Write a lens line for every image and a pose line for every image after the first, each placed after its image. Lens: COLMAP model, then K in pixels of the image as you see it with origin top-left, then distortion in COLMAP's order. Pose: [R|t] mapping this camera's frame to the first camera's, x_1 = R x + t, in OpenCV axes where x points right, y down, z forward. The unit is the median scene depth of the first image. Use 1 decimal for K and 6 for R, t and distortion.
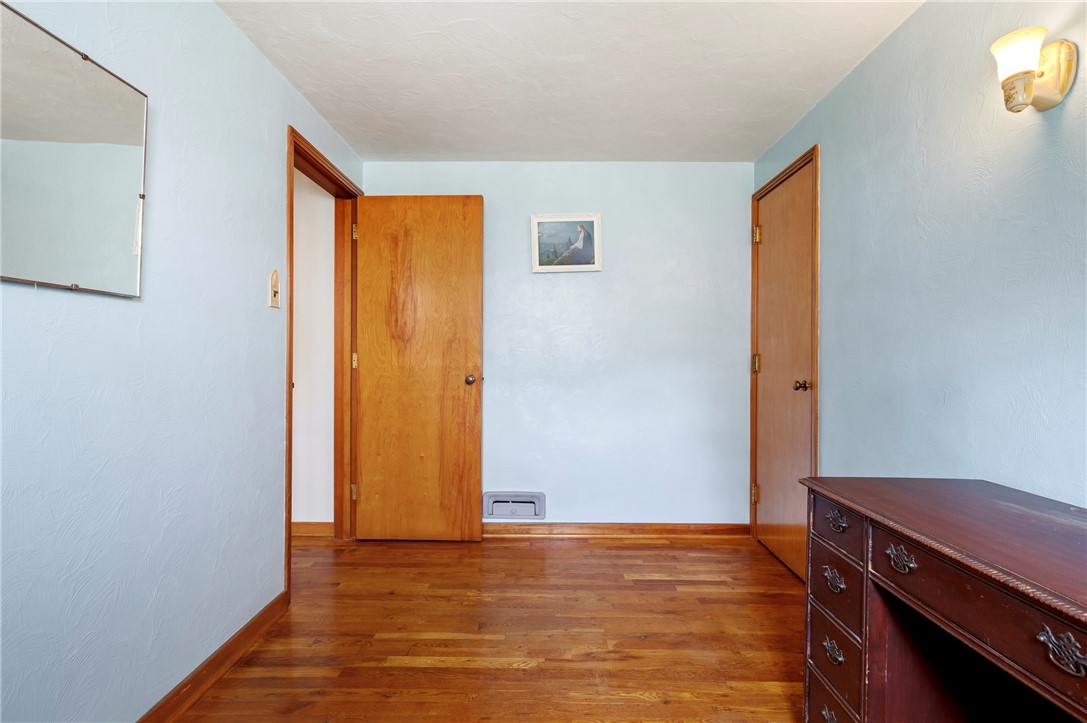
lens RADIAL K [[466.7, 0, 543.5], [0, 466.7, 361.5], [0, 0, 1]] dist [0.000190, 0.000010]
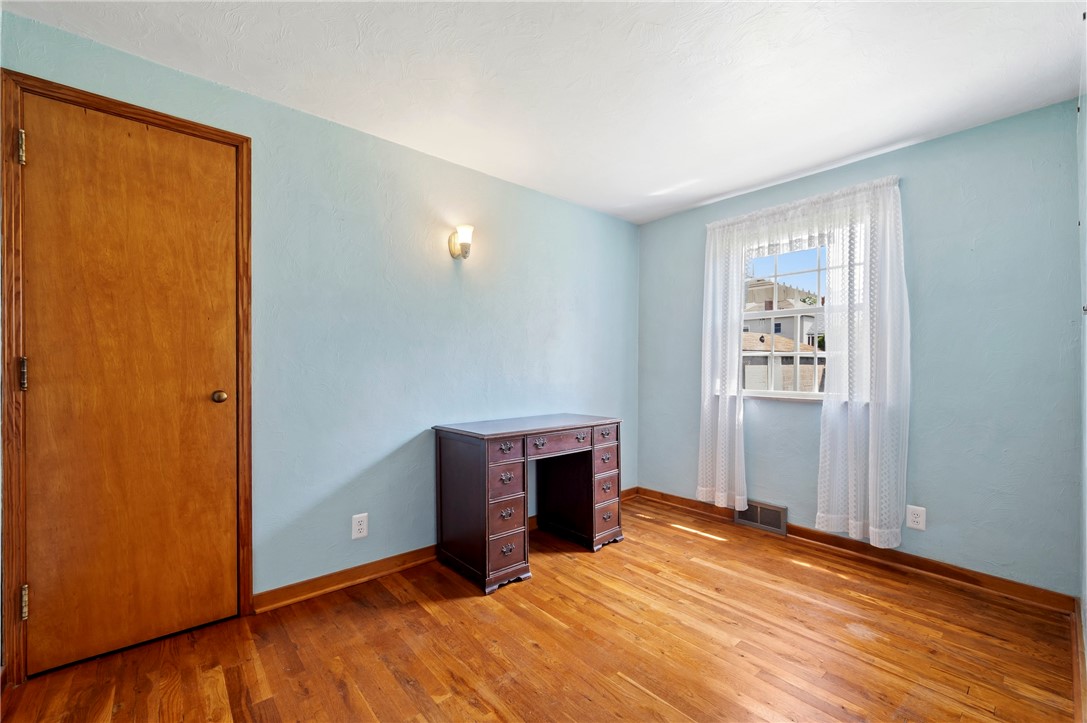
lens RADIAL K [[446.9, 0, 543.5], [0, 446.9, 361.5], [0, 0, 1]] dist [-0.000320, -0.000022]
pose [[-0.661048, -0.004683, 0.750329, -0.593455], [-0.003114, 0.999989, 0.003498, -0.018105], [-0.750337, -0.000024, -0.661055, 1.403595]]
